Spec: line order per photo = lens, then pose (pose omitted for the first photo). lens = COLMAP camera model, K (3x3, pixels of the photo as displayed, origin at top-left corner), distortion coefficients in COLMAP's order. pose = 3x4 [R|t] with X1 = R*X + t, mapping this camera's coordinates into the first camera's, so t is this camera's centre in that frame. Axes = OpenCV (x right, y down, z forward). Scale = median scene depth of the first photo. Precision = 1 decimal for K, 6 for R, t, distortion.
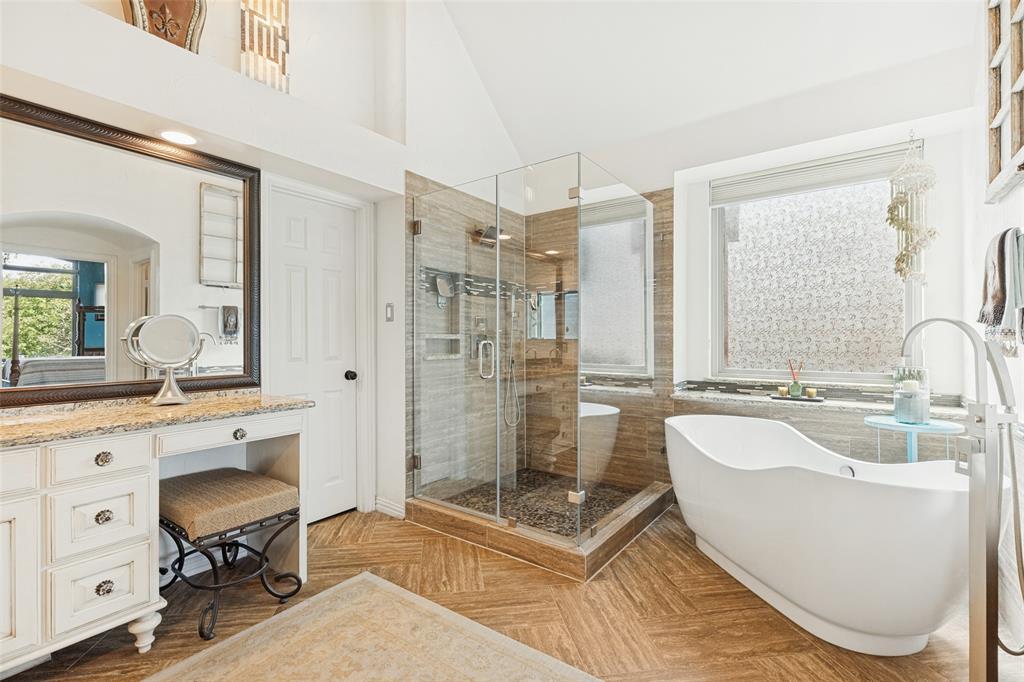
lens RADIAL K [[463.4, 0, 507.3], [0, 463.4, 339.4], [0, 0, 1]] dist [0.004444, 0.000147]
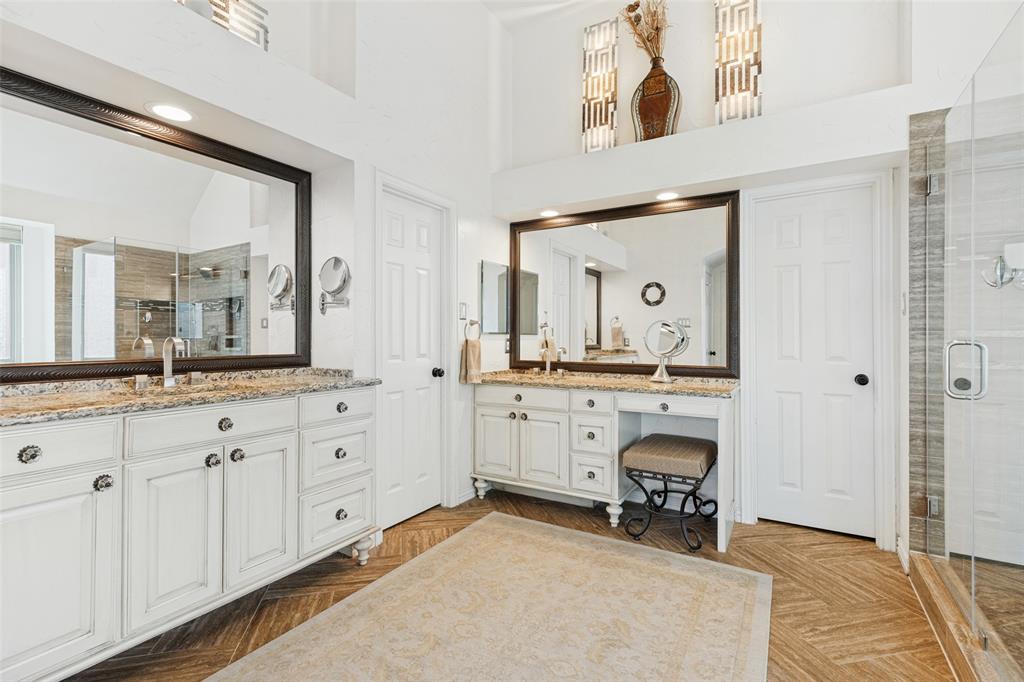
lens RADIAL K [[463.4, 0, 508.0], [0, 463.4, 337.3], [0, 0, 1]] dist [0.004444, 0.000147]
pose [[0.093502, -0.000249, -0.995619, 0.590693], [-0.005097, 0.999987, -0.000728, 0.002318], [0.995606, 0.005143, 0.093499, 0.339403]]
